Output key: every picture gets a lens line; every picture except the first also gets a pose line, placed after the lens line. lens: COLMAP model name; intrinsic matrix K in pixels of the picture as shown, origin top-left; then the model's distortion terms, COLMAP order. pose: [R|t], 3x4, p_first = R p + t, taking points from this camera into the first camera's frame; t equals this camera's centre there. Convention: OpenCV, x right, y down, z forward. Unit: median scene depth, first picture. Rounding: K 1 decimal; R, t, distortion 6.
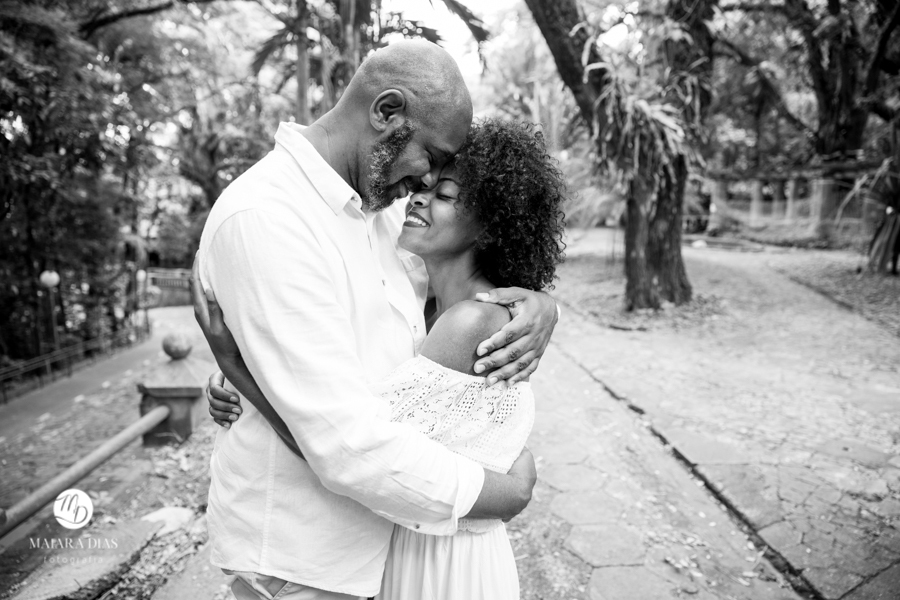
lens RADIAL K [[640.2, 0, 451.3], [0, 640.2, 313.8], [0, 0, 1]] dist [-0.105393, 0.083156]
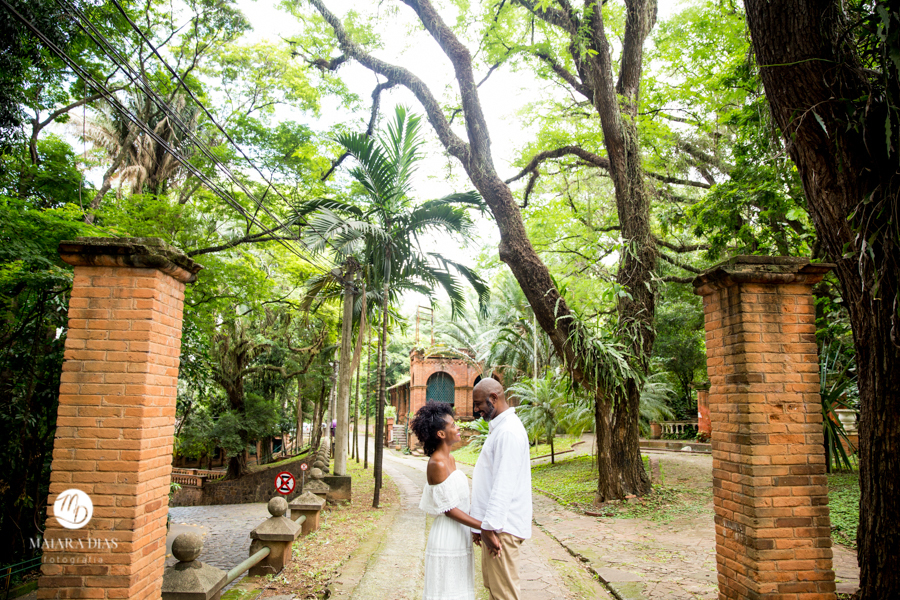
lens RADIAL K [[640.2, 0, 446.3], [0, 640.2, 295.2], [0, 0, 1]] dist [-0.105393, 0.083156]
pose [[0.999654, 0.007355, -0.025235, 0.004356], [-0.015487, 0.940529, -0.339359, 0.040963], [0.021238, 0.339633, 0.940318, -0.317188]]
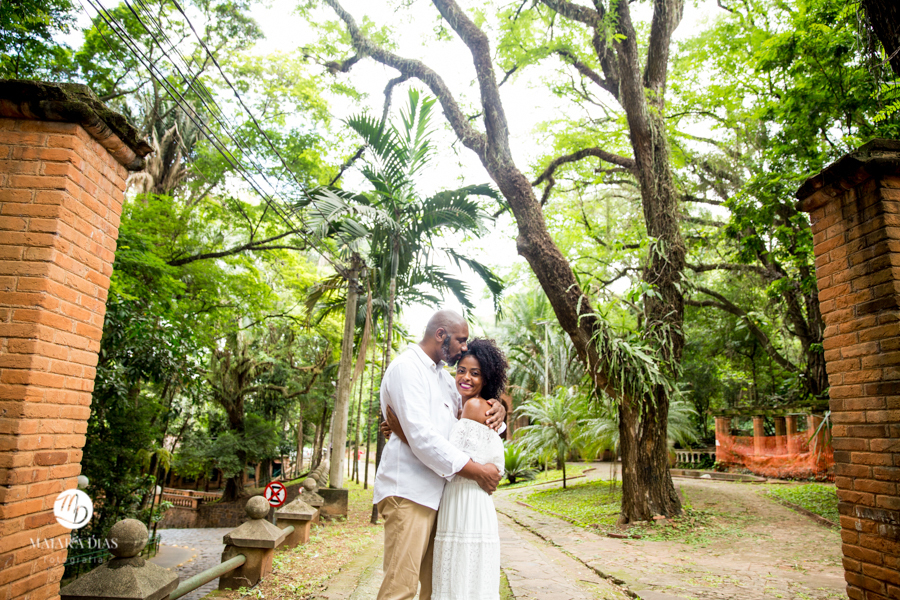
lens RADIAL K [[640.2, 0, 447.2], [0, 640.2, 290.3], [0, 0, 1]] dist [-0.105393, 0.083156]
pose [[0.998891, 0.031236, -0.035226, -0.007299], [-0.042499, 0.920183, -0.389174, 0.065241], [0.020258, 0.390239, 0.920491, -0.188311]]
